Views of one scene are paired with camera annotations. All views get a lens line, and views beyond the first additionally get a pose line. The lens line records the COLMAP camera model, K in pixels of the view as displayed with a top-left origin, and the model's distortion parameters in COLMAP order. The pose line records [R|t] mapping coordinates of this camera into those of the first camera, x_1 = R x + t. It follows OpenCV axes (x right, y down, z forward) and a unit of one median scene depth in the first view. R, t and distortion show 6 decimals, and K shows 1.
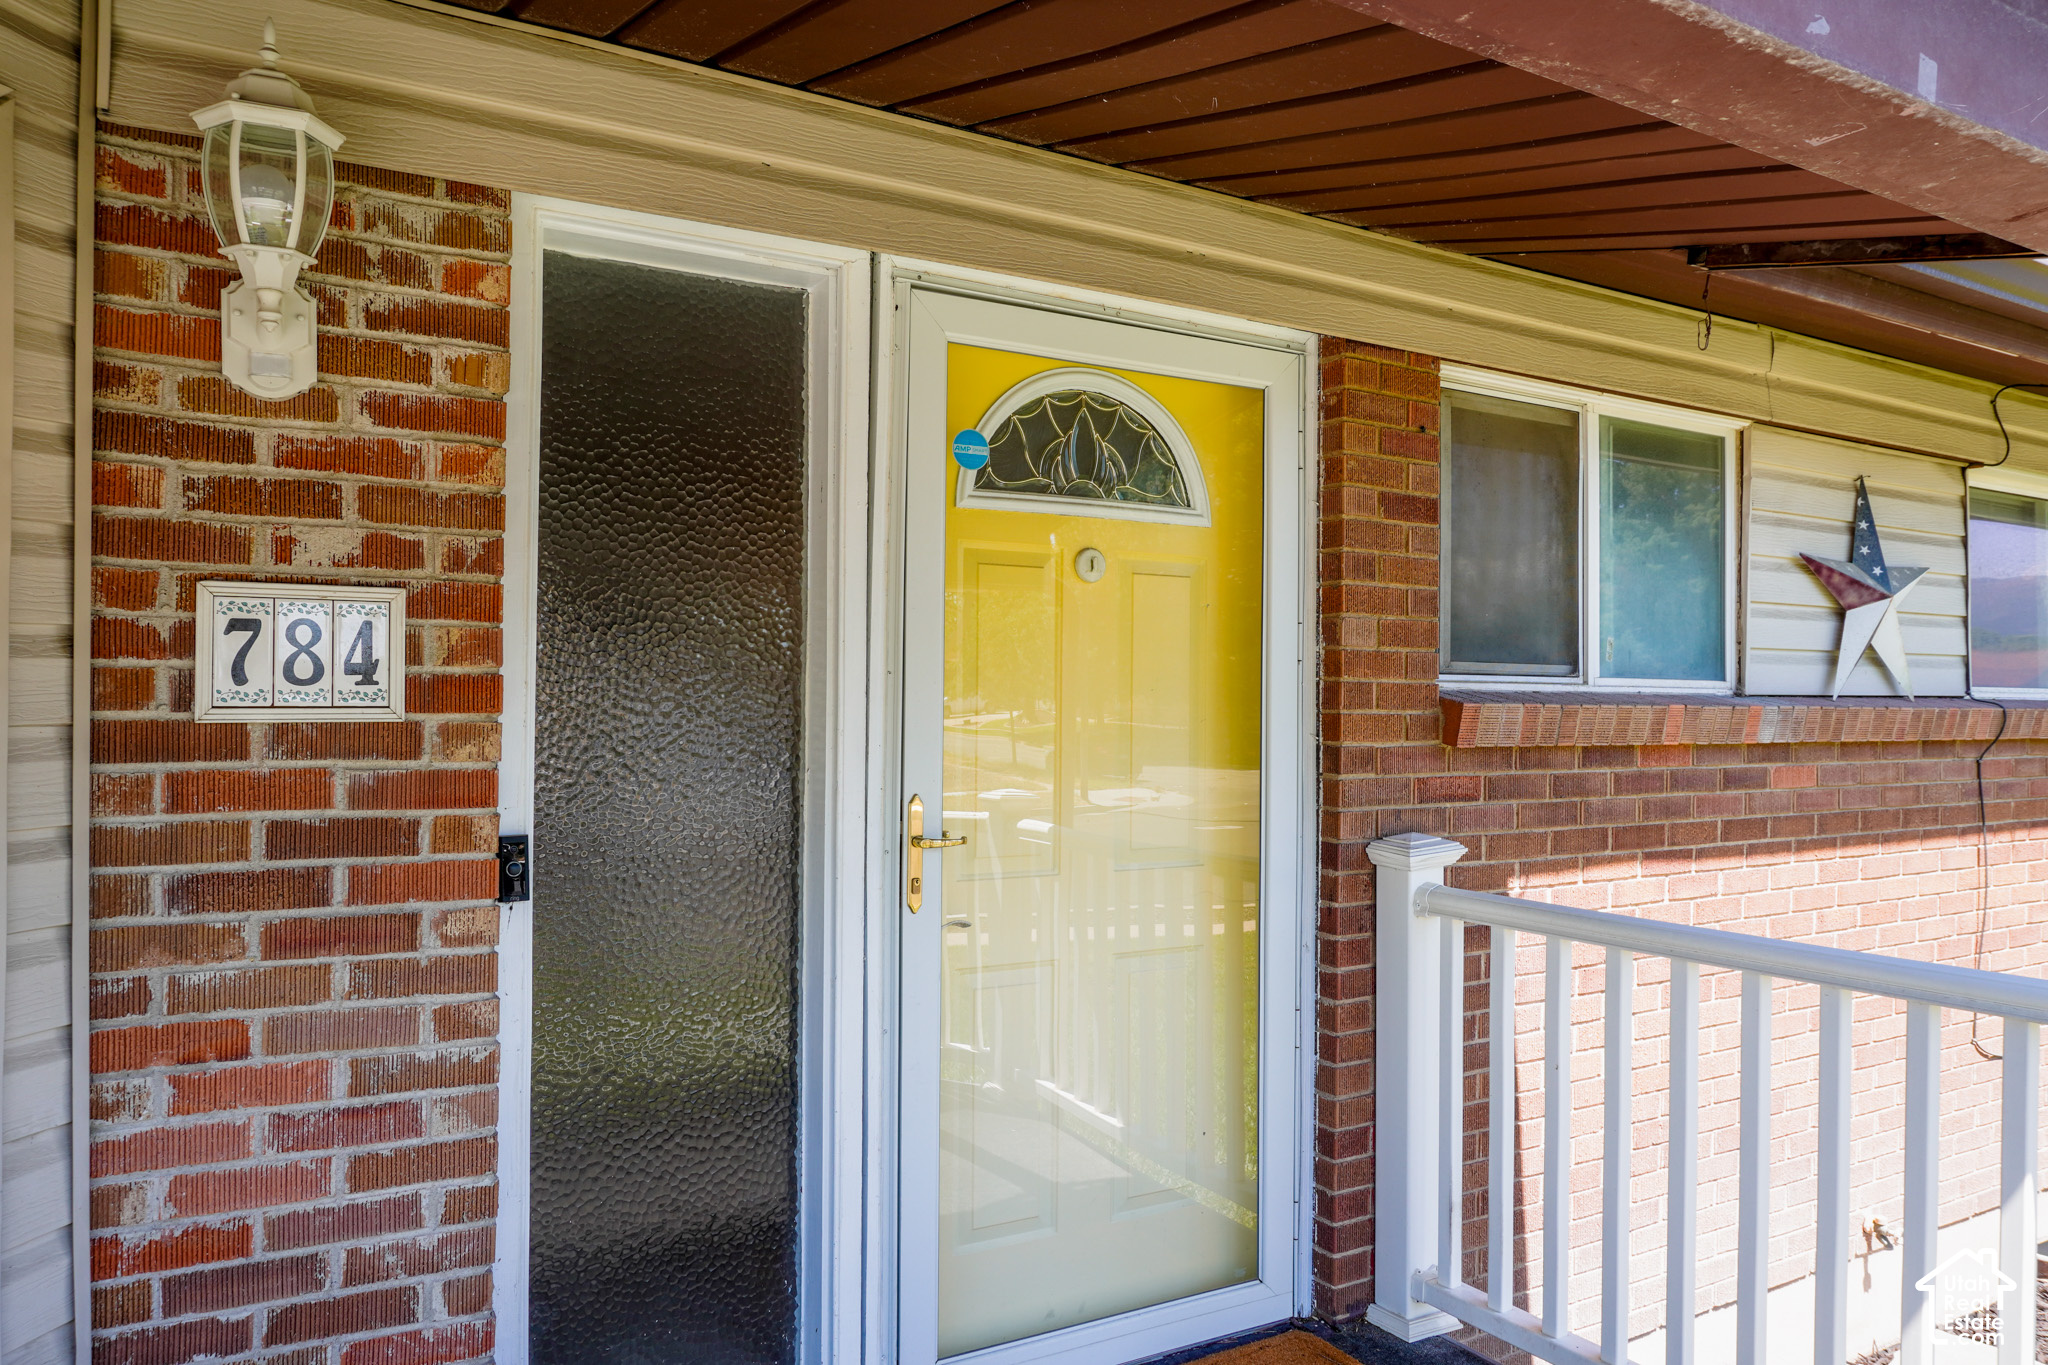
lens RADIAL K [[1373.6, 0, 1024.0], [0, 1373.6, 682.5], [0, 0, 1]] dist [-0.054291, -0.000554]
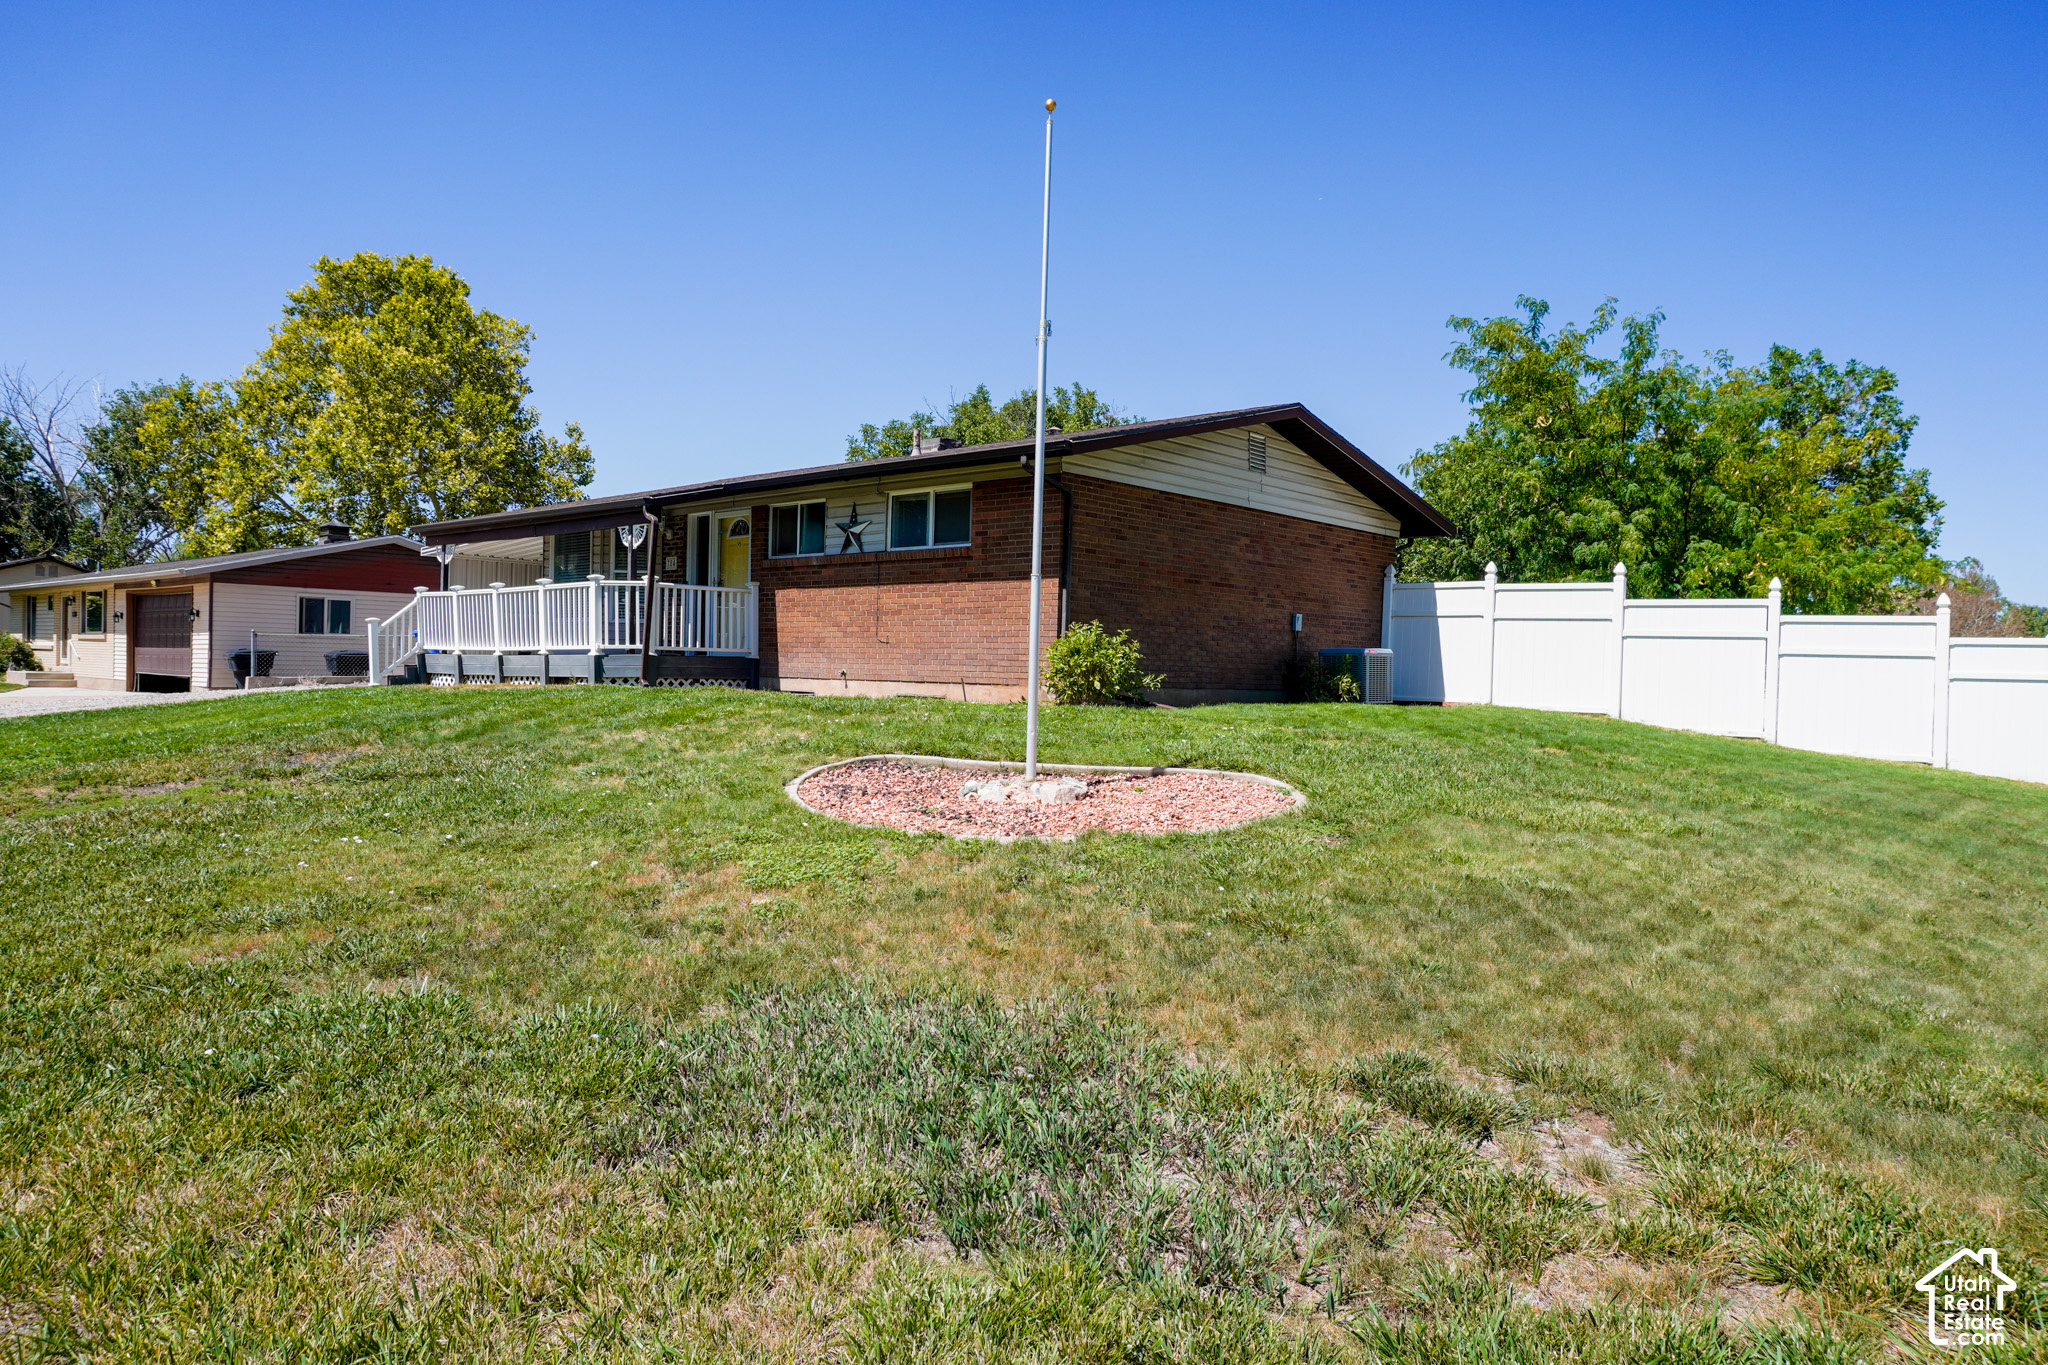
lens RADIAL K [[1373.6, 0, 1024.0], [0, 1373.6, 682.5], [0, 0, 1]] dist [-0.054291, -0.000554]
pose [[0.310076, 0.009641, -0.950663, 5.278162], [-0.004834, 0.999952, 0.008564, 0.407364], [0.950700, 0.001940, 0.310107, 0.157488]]
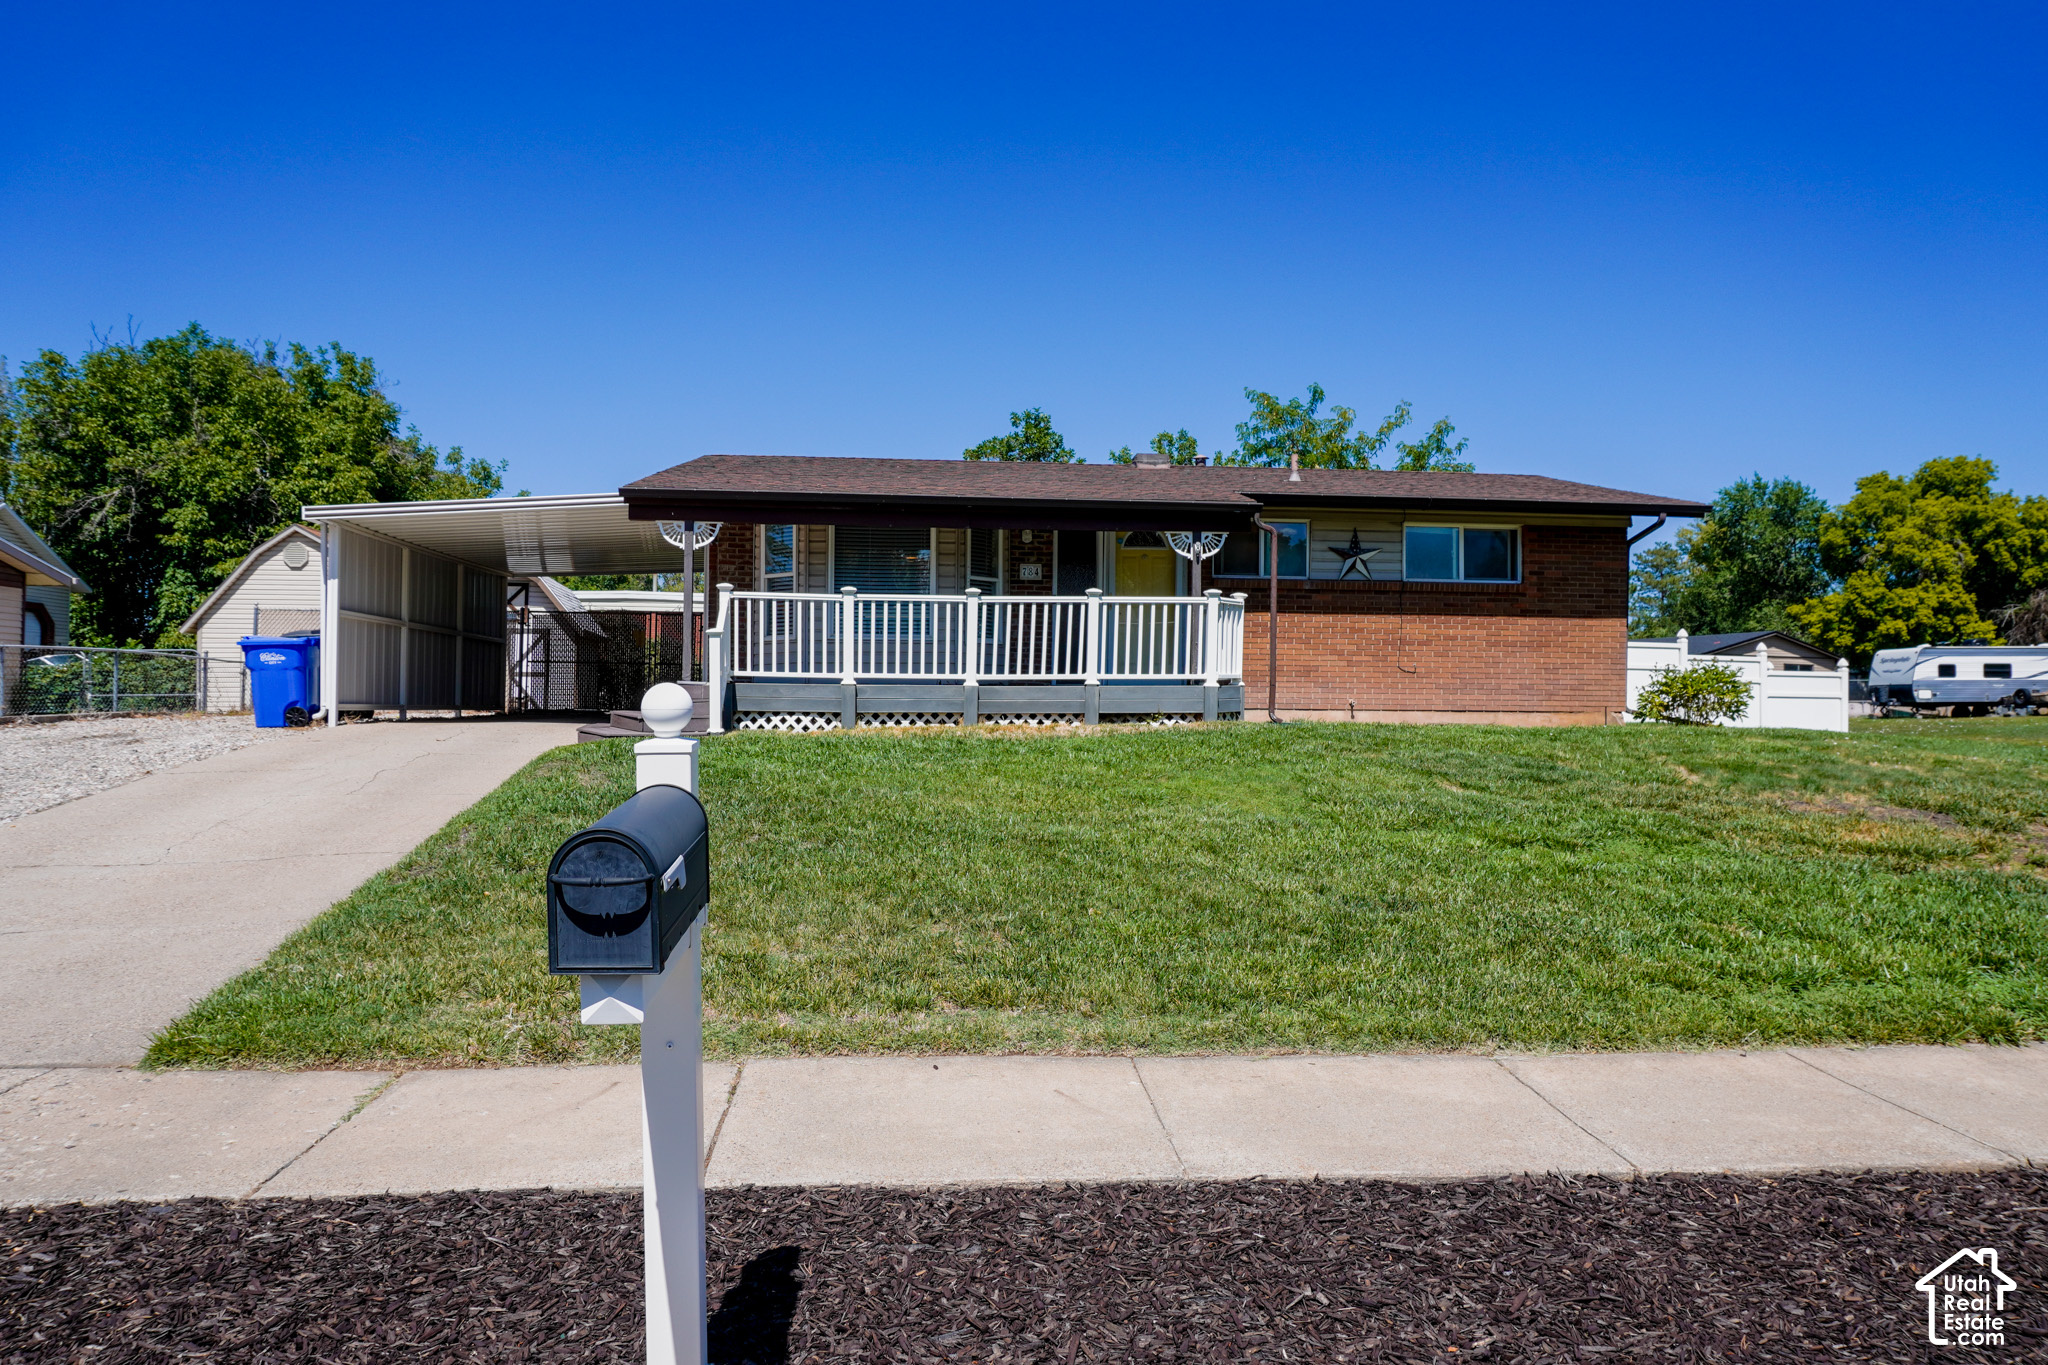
lens RADIAL K [[1373.6, 0, 1024.0], [0, 1373.6, 682.5], [0, 0, 1]] dist [-0.054291, -0.000554]
pose [[0.910811, -0.006650, -0.412770, 1.527192], [0.005113, 0.999975, -0.004827, 0.364437], [0.412792, 0.002286, 0.910822, -3.512509]]
